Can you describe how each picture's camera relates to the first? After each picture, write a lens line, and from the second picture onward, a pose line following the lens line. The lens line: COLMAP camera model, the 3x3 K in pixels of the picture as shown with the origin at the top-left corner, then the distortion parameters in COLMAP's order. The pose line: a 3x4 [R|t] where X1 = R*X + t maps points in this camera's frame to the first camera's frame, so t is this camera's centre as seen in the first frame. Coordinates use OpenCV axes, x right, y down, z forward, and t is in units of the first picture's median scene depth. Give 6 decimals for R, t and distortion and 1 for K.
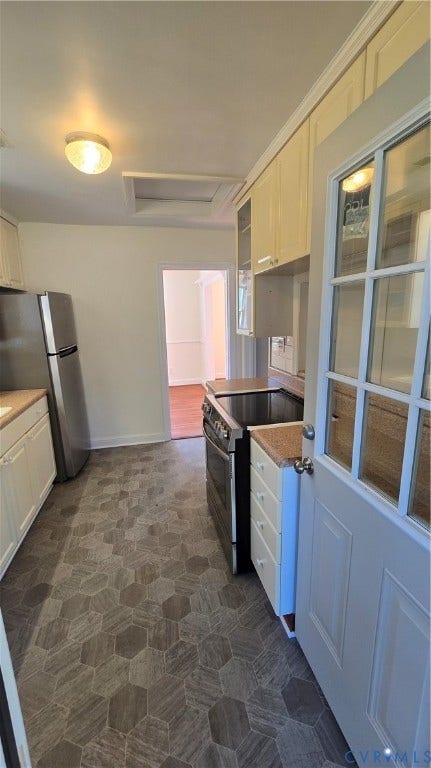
lens RADIAL K [[313.8, 0, 215.0], [0, 313.8, 380.1], [0, 0, 1]] dist [-0.002626, -0.000431]
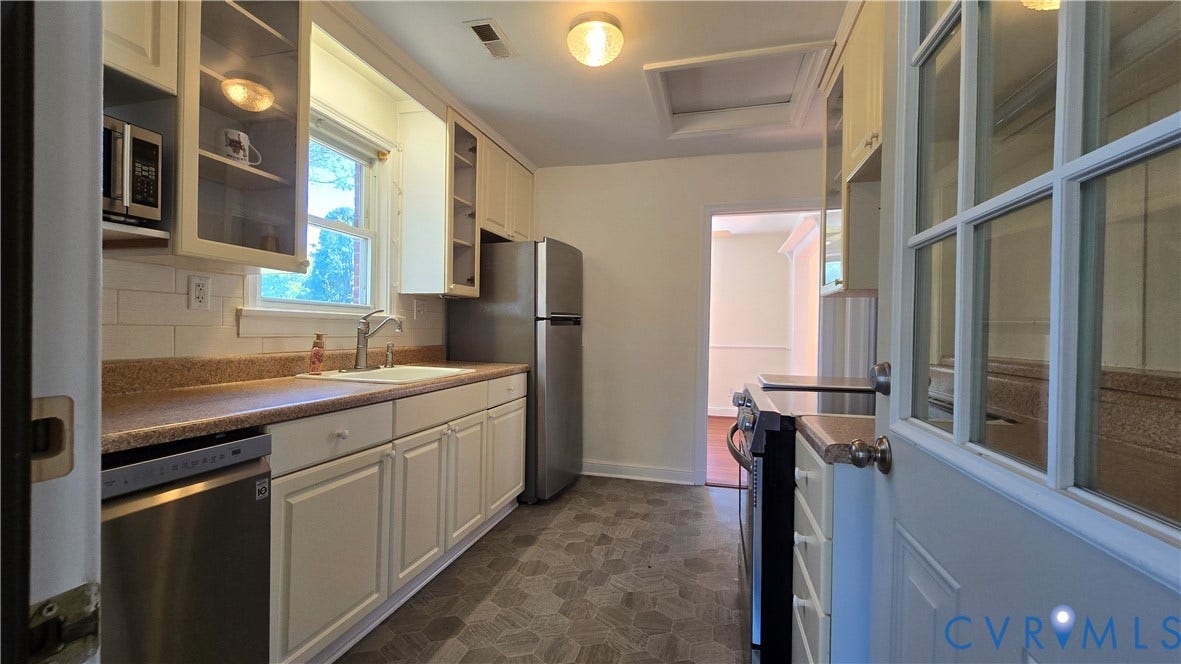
lens RADIAL K [[479.6, 0, 591.7], [0, 479.6, 333.3], [0, 0, 1]] dist [-0.000259, -0.000436]
pose [[0.888736, 0.038998, -0.456758, 0.108813], [-0.128492, 0.977627, -0.166542, 0.127912], [0.440044, 0.206701, 0.873862, 0.068526]]
